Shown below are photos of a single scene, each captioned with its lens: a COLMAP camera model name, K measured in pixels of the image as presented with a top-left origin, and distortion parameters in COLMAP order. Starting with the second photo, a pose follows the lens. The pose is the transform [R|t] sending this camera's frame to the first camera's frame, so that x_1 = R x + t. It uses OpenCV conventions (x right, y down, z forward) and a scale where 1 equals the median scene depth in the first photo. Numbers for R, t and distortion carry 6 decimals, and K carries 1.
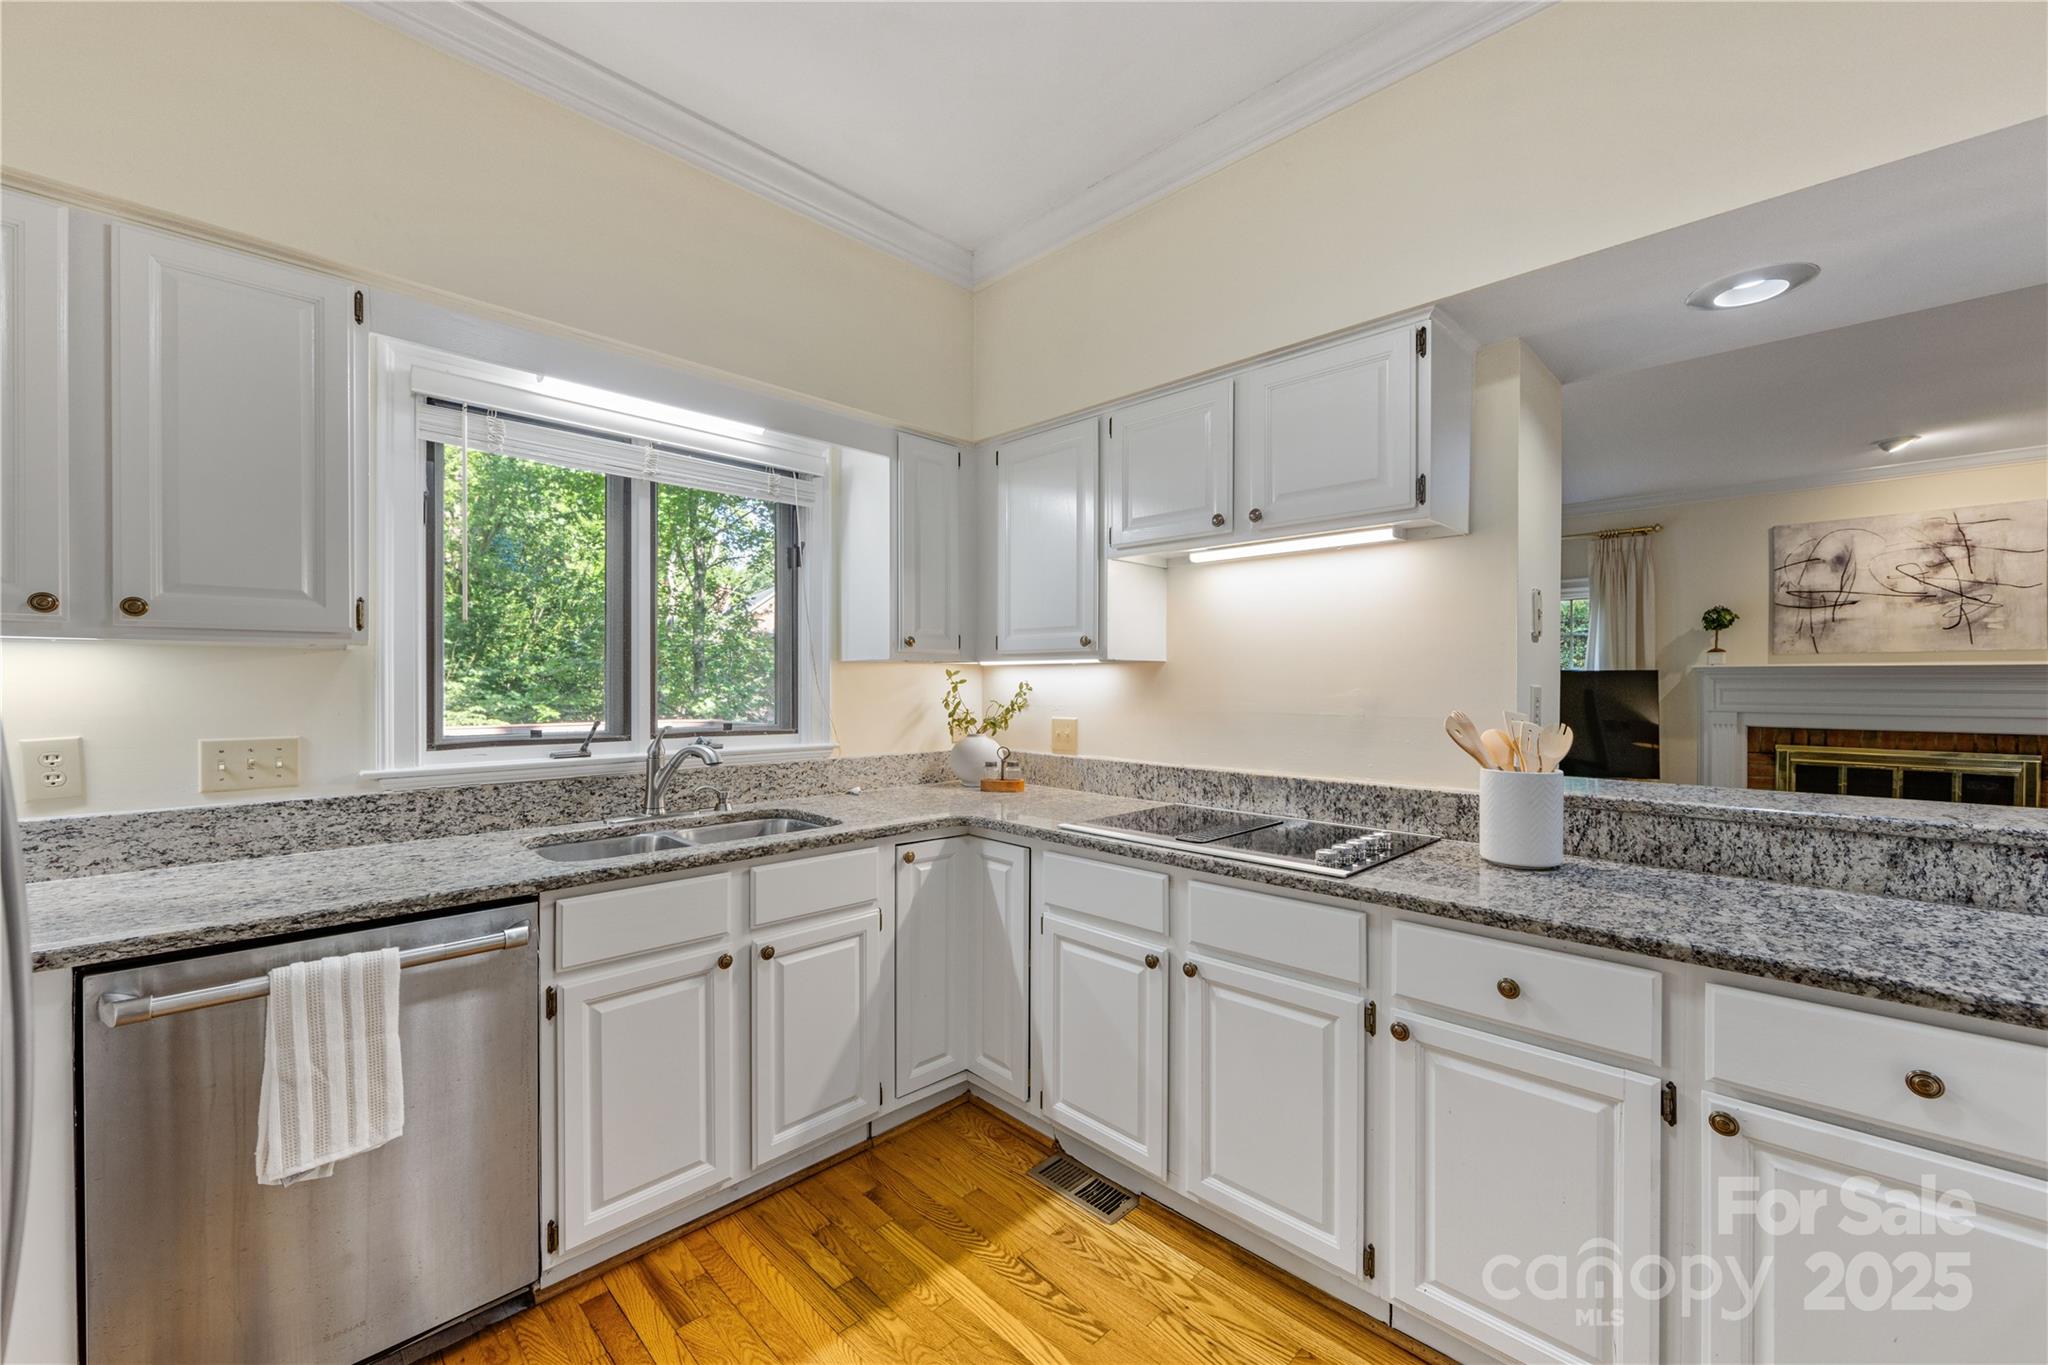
lens RADIAL K [[805.6, 0, 1015.3], [0, 805.6, 686.3], [0, 0, 1]] dist [-0.001842, -0.001198]
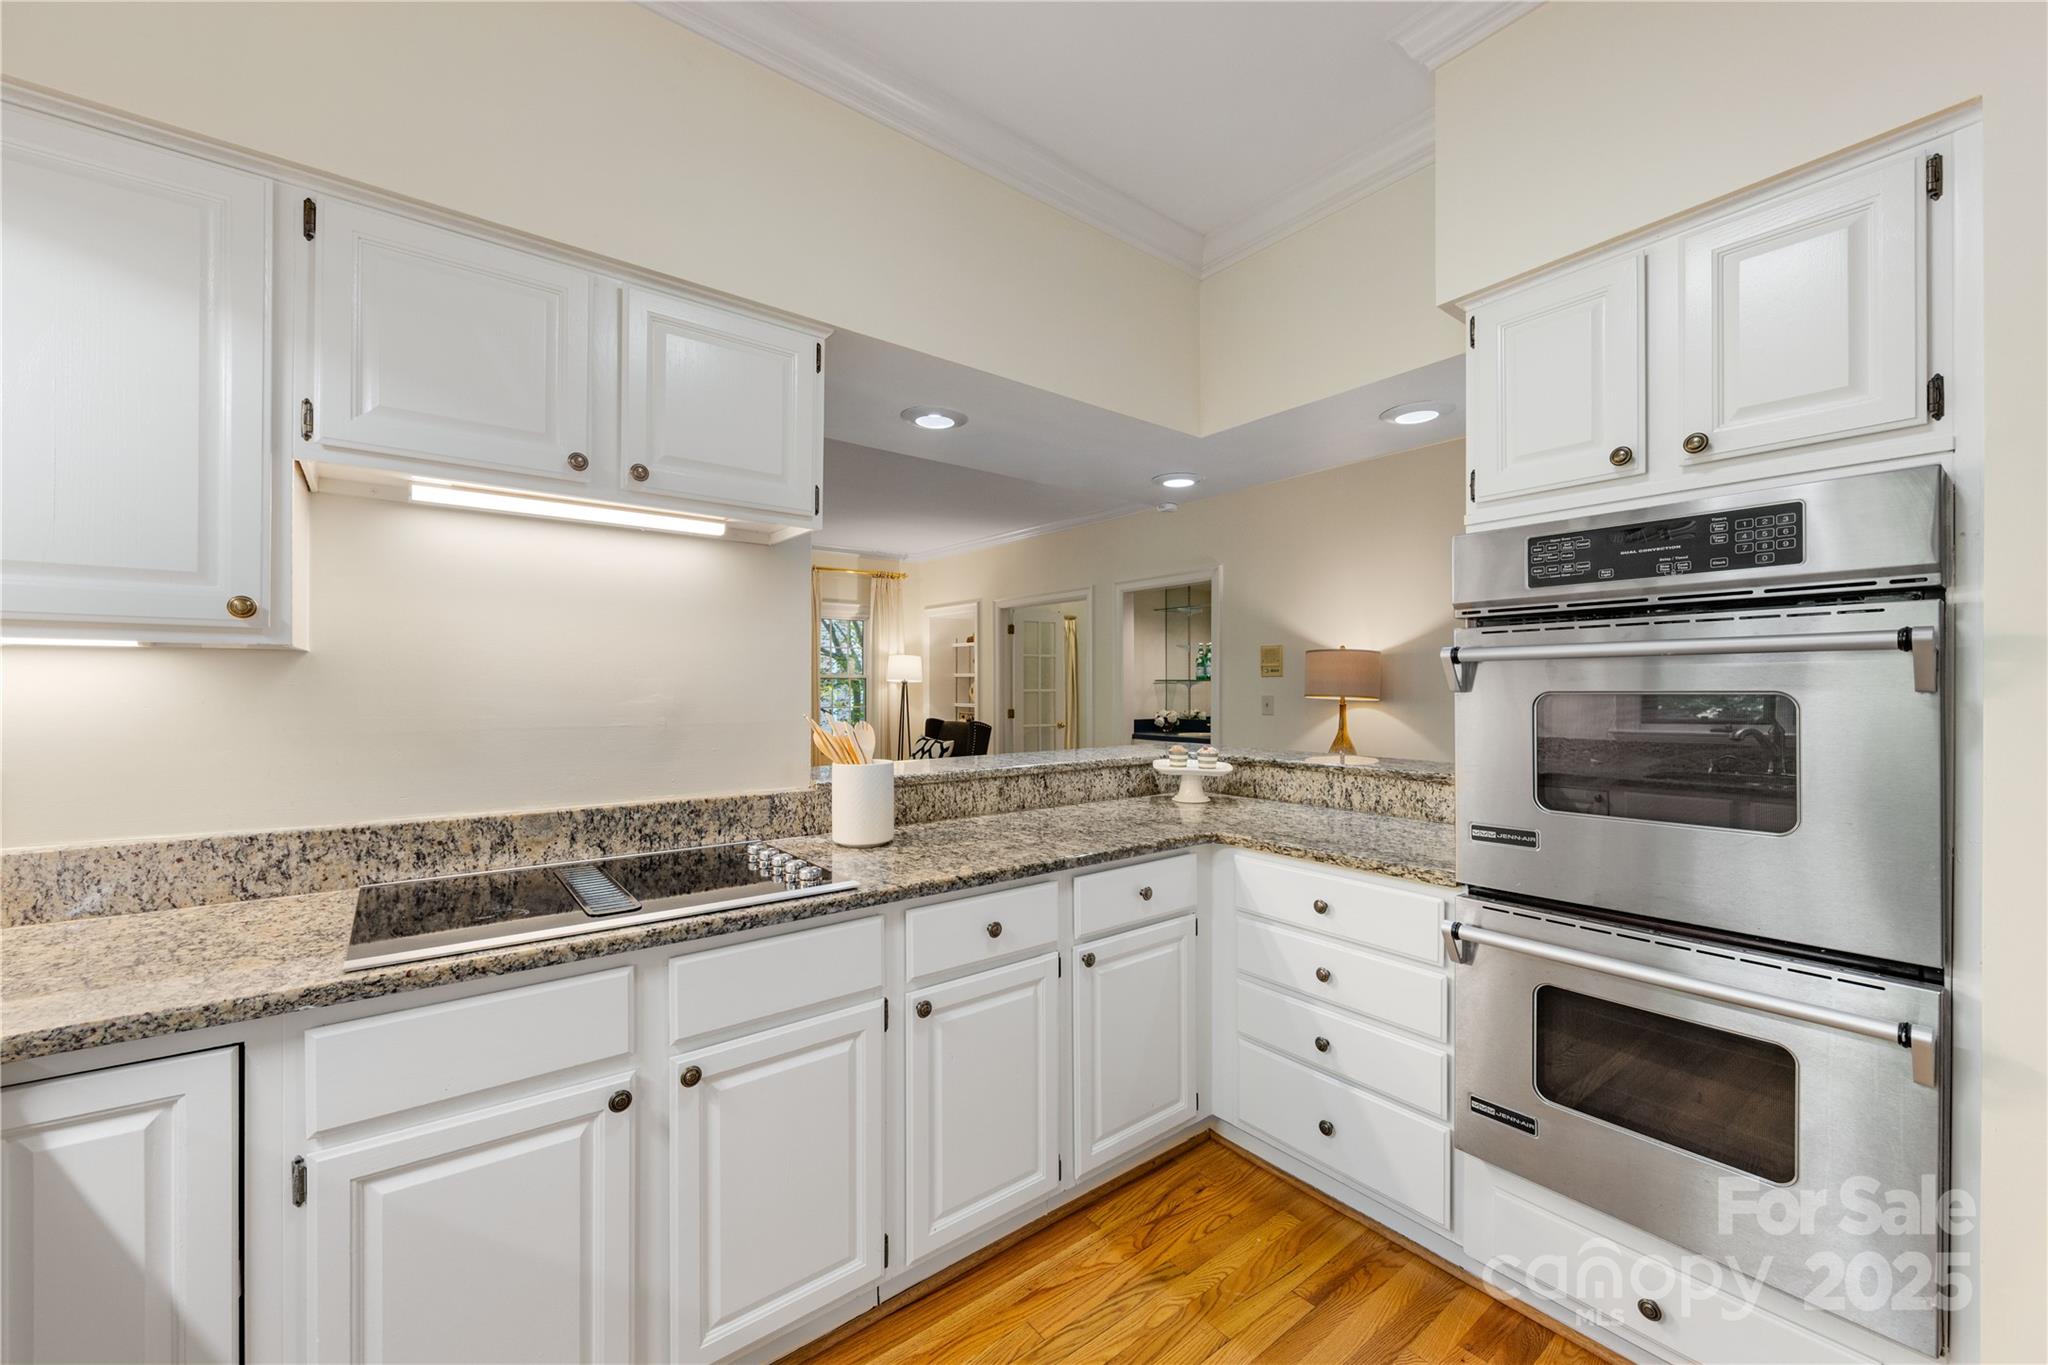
lens RADIAL K [[805.6, 0, 1023.1], [0, 805.6, 686.4], [0, 0, 1]] dist [-0.001842, -0.001198]
pose [[0.113059, -0.001693, 0.993587, -0.431392], [0.002587, 0.999996, 0.001409, -0.006282], [-0.993585, 0.002412, 0.113063, 0.545331]]
